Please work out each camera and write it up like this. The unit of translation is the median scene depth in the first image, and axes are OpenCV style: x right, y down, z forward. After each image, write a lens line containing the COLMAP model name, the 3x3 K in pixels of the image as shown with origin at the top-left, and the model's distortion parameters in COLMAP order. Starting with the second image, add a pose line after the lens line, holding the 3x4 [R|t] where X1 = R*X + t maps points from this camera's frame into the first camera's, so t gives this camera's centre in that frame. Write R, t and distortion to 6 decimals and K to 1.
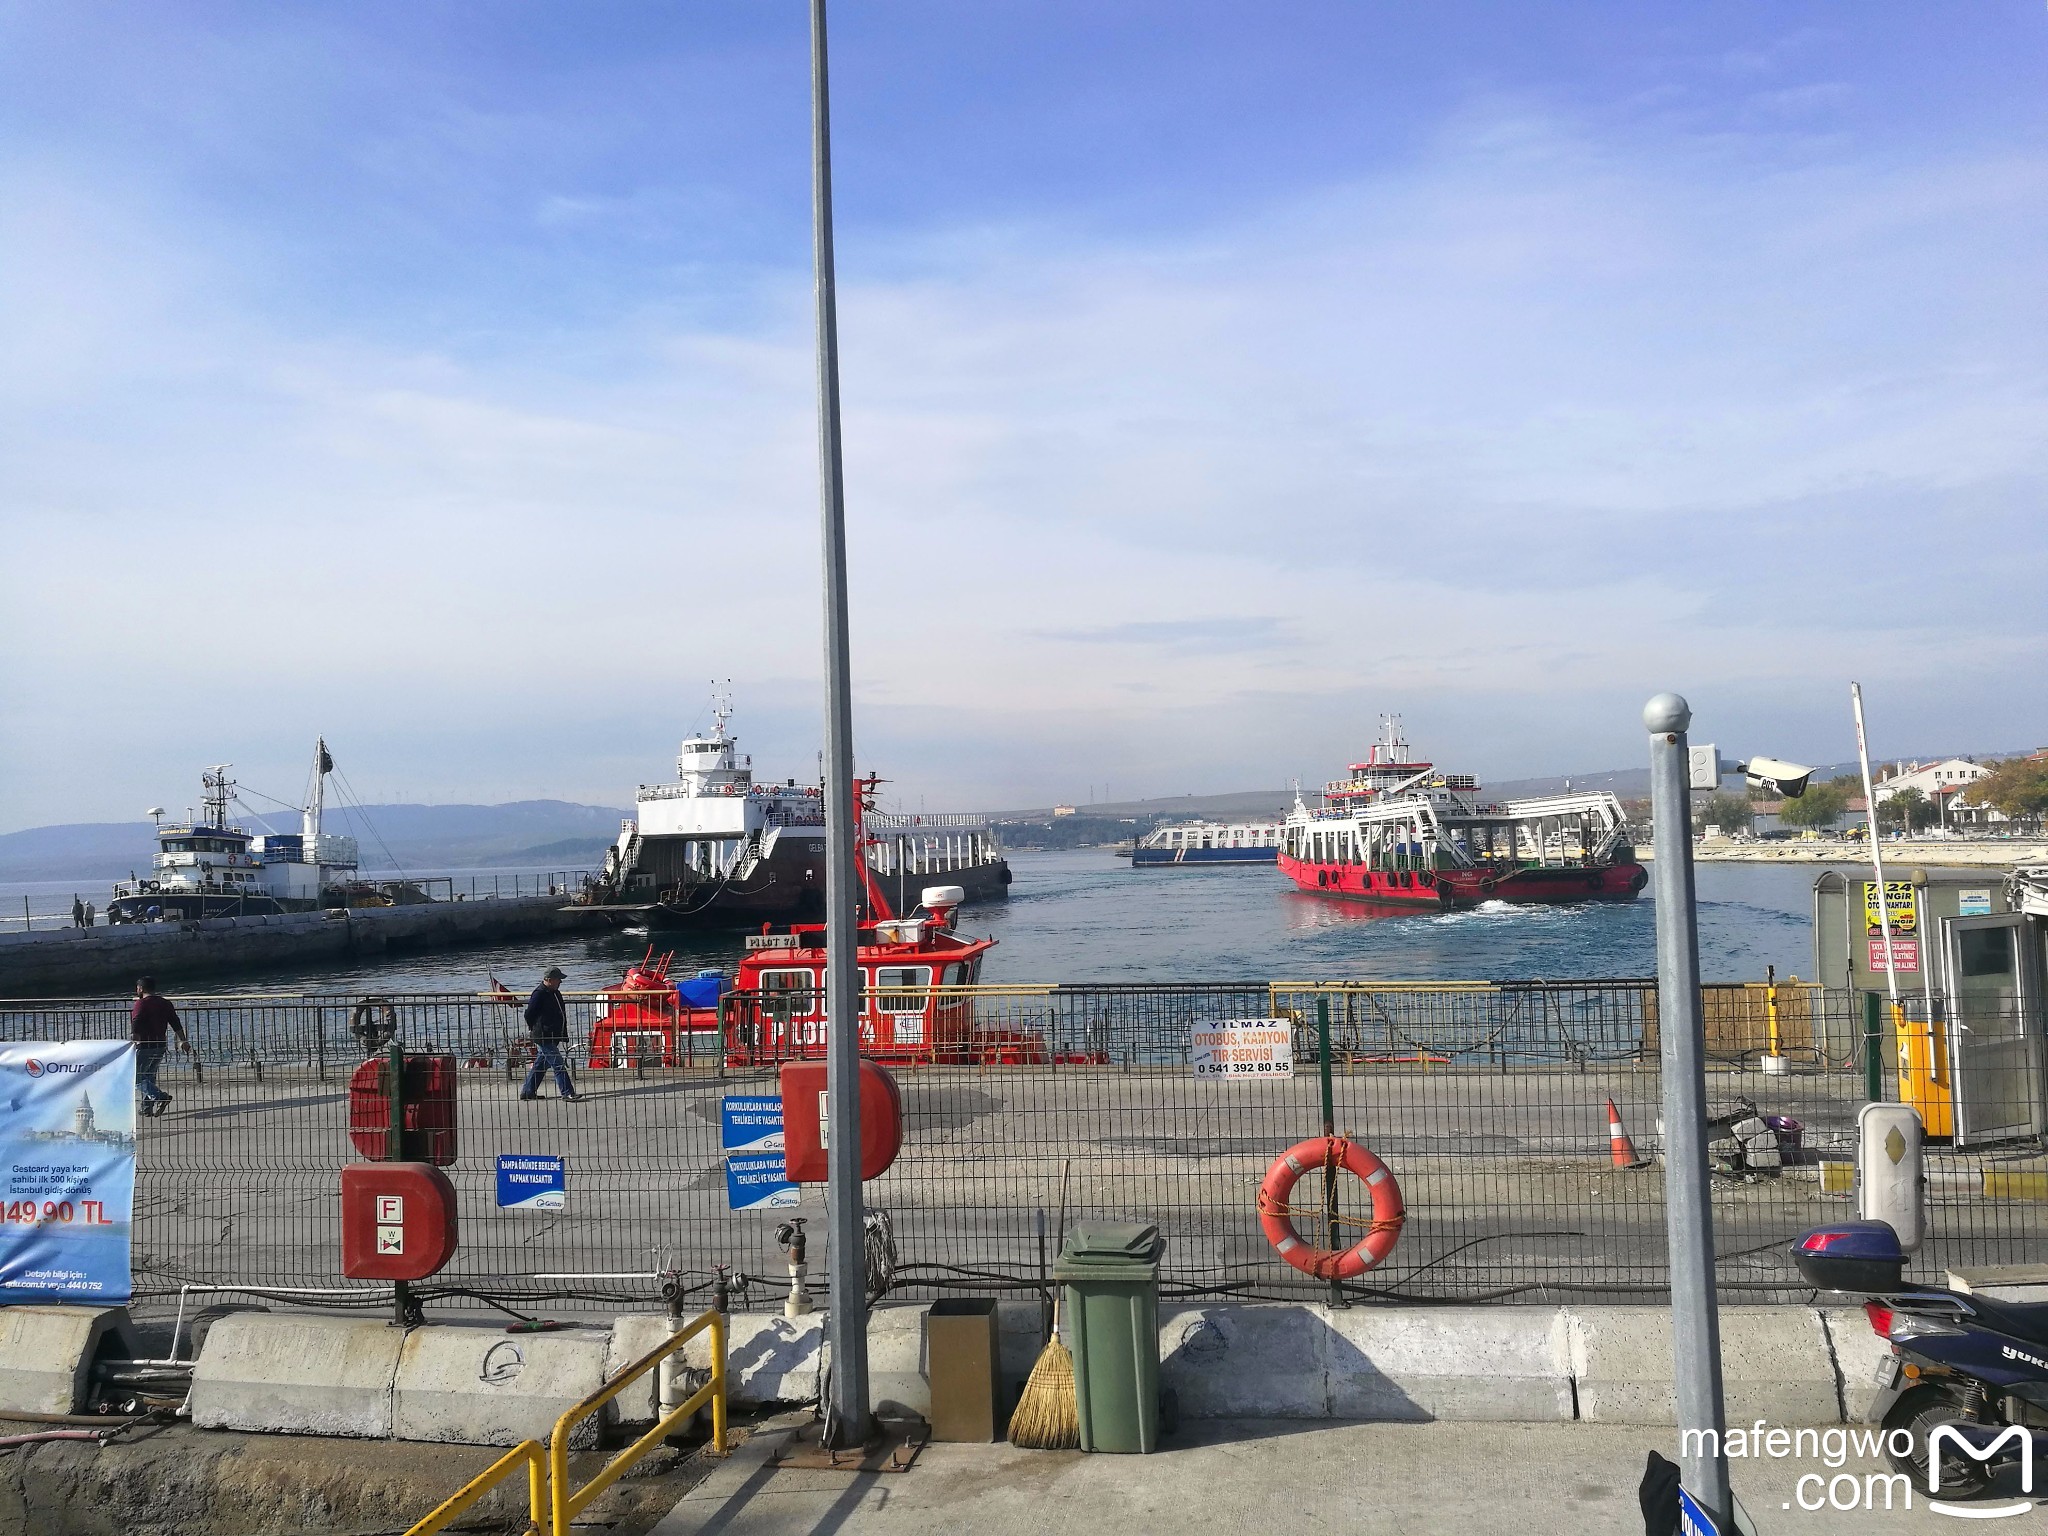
lens RADIAL K [[1658.5, 0, 1023.7], [0, 1658.5, 789.0], [0, 0, 1]] dist [0.017802, -0.020192]
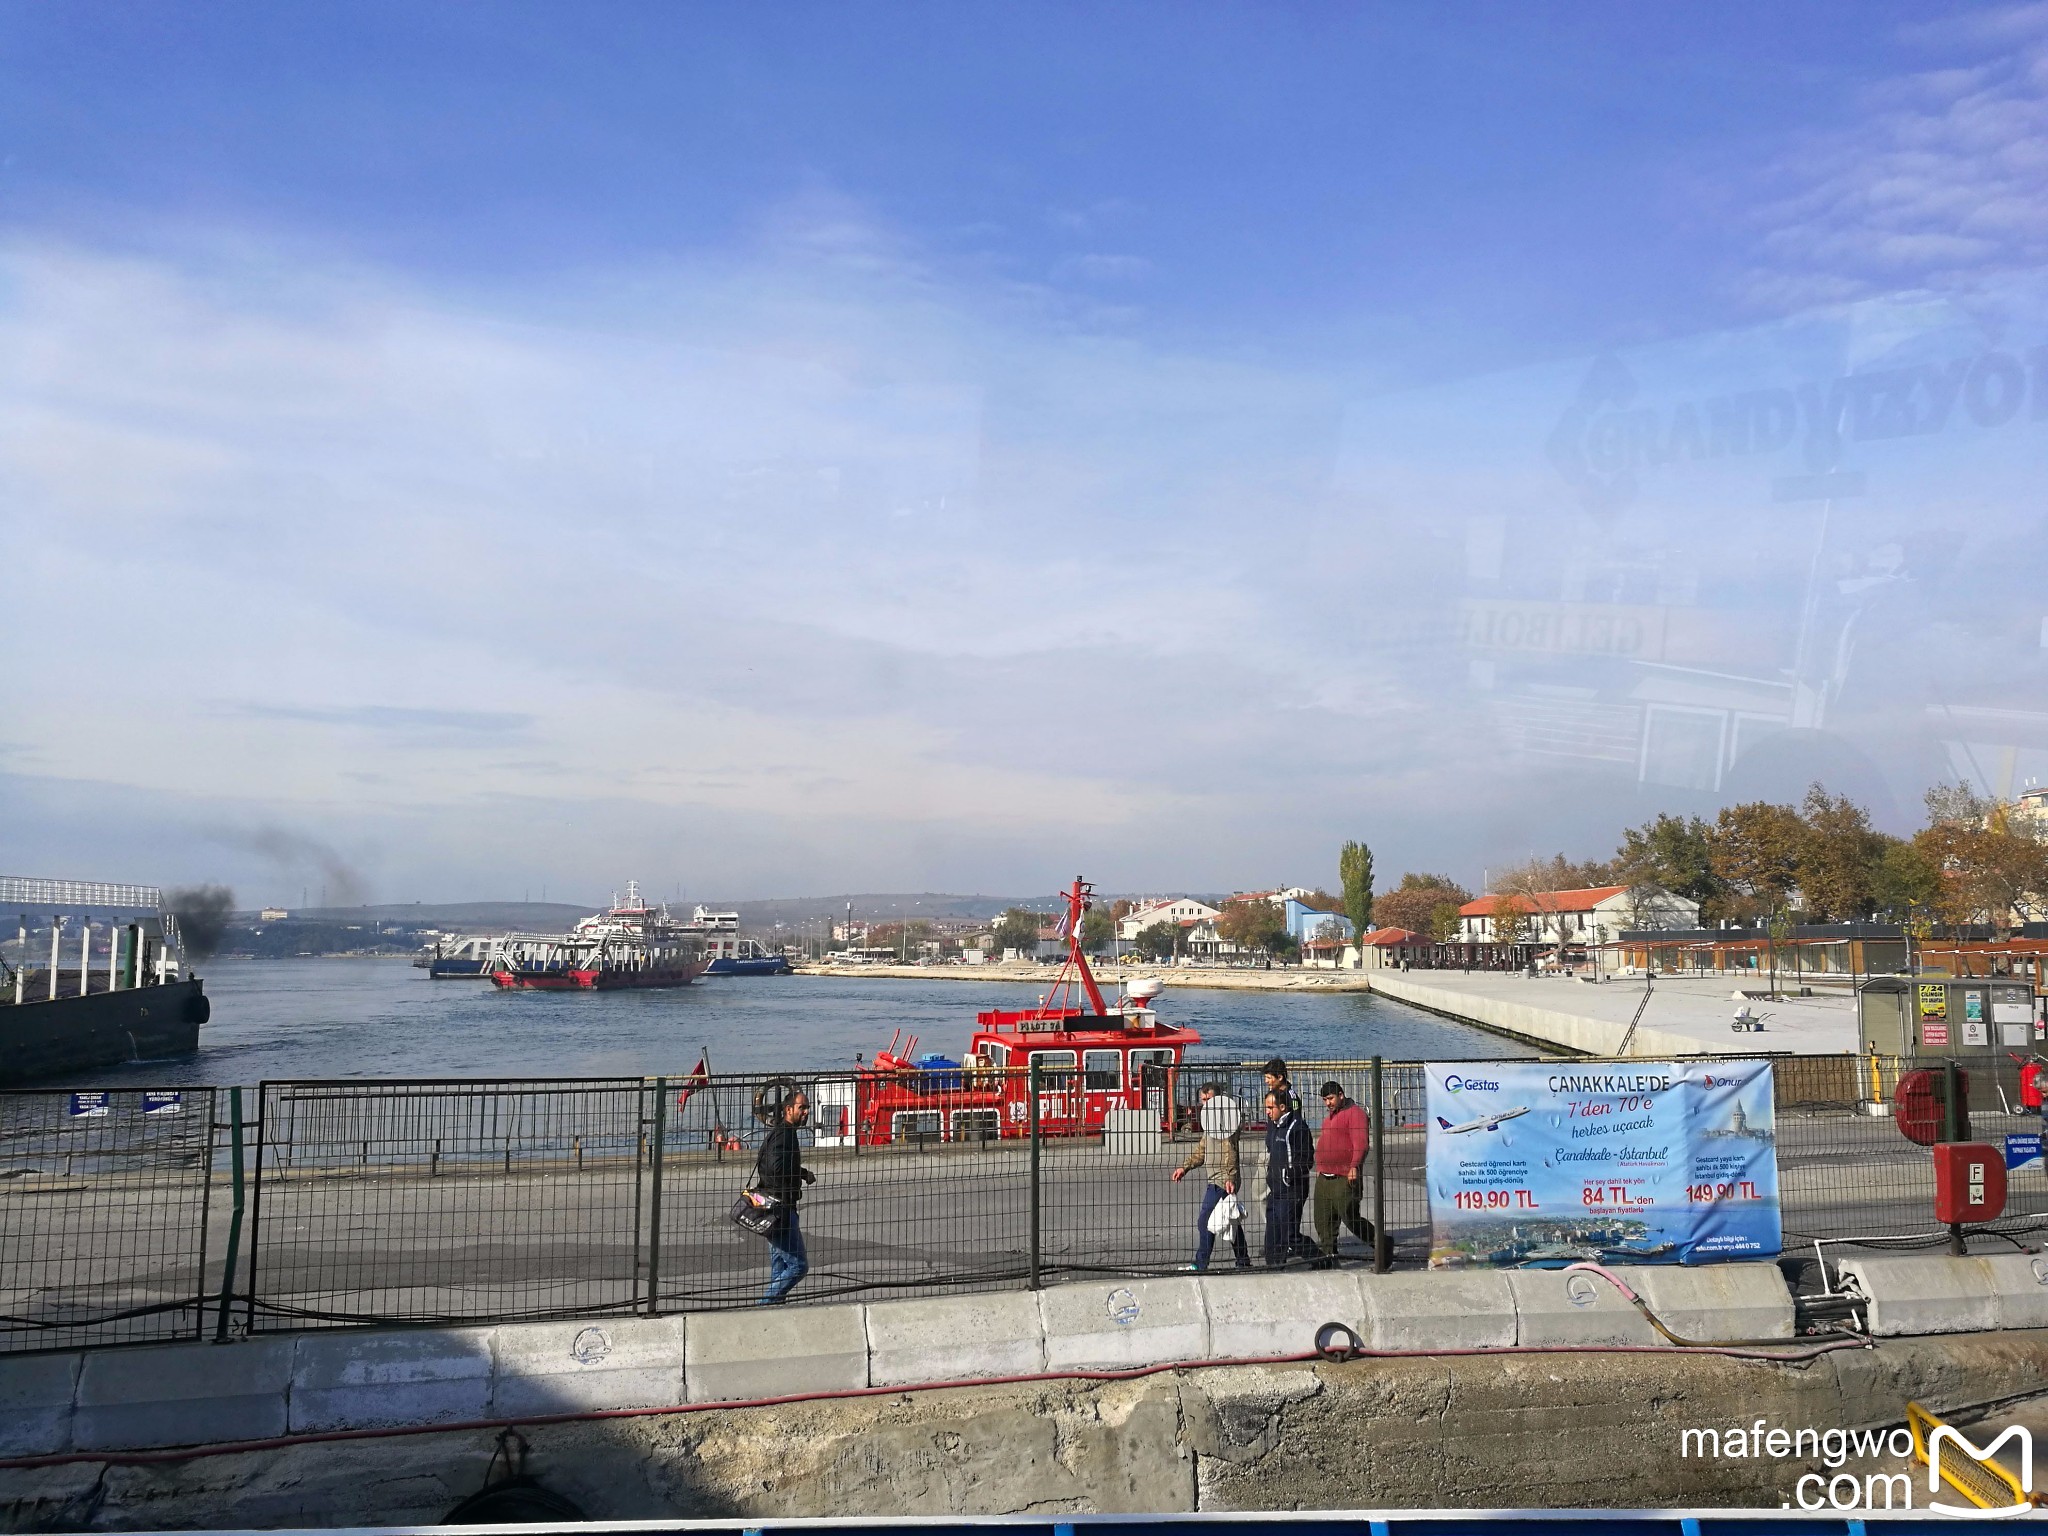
lens RADIAL K [[1658.5, 0, 1035.8], [0, 1658.5, 770.1], [0, 0, 1]] dist [0.017802, -0.020192]
pose [[0.891863, 0.074961, 0.446051, -0.215118], [-0.038337, 0.995150, -0.090588, 0.007575], [-0.450678, 0.063692, 0.890412, 0.004942]]
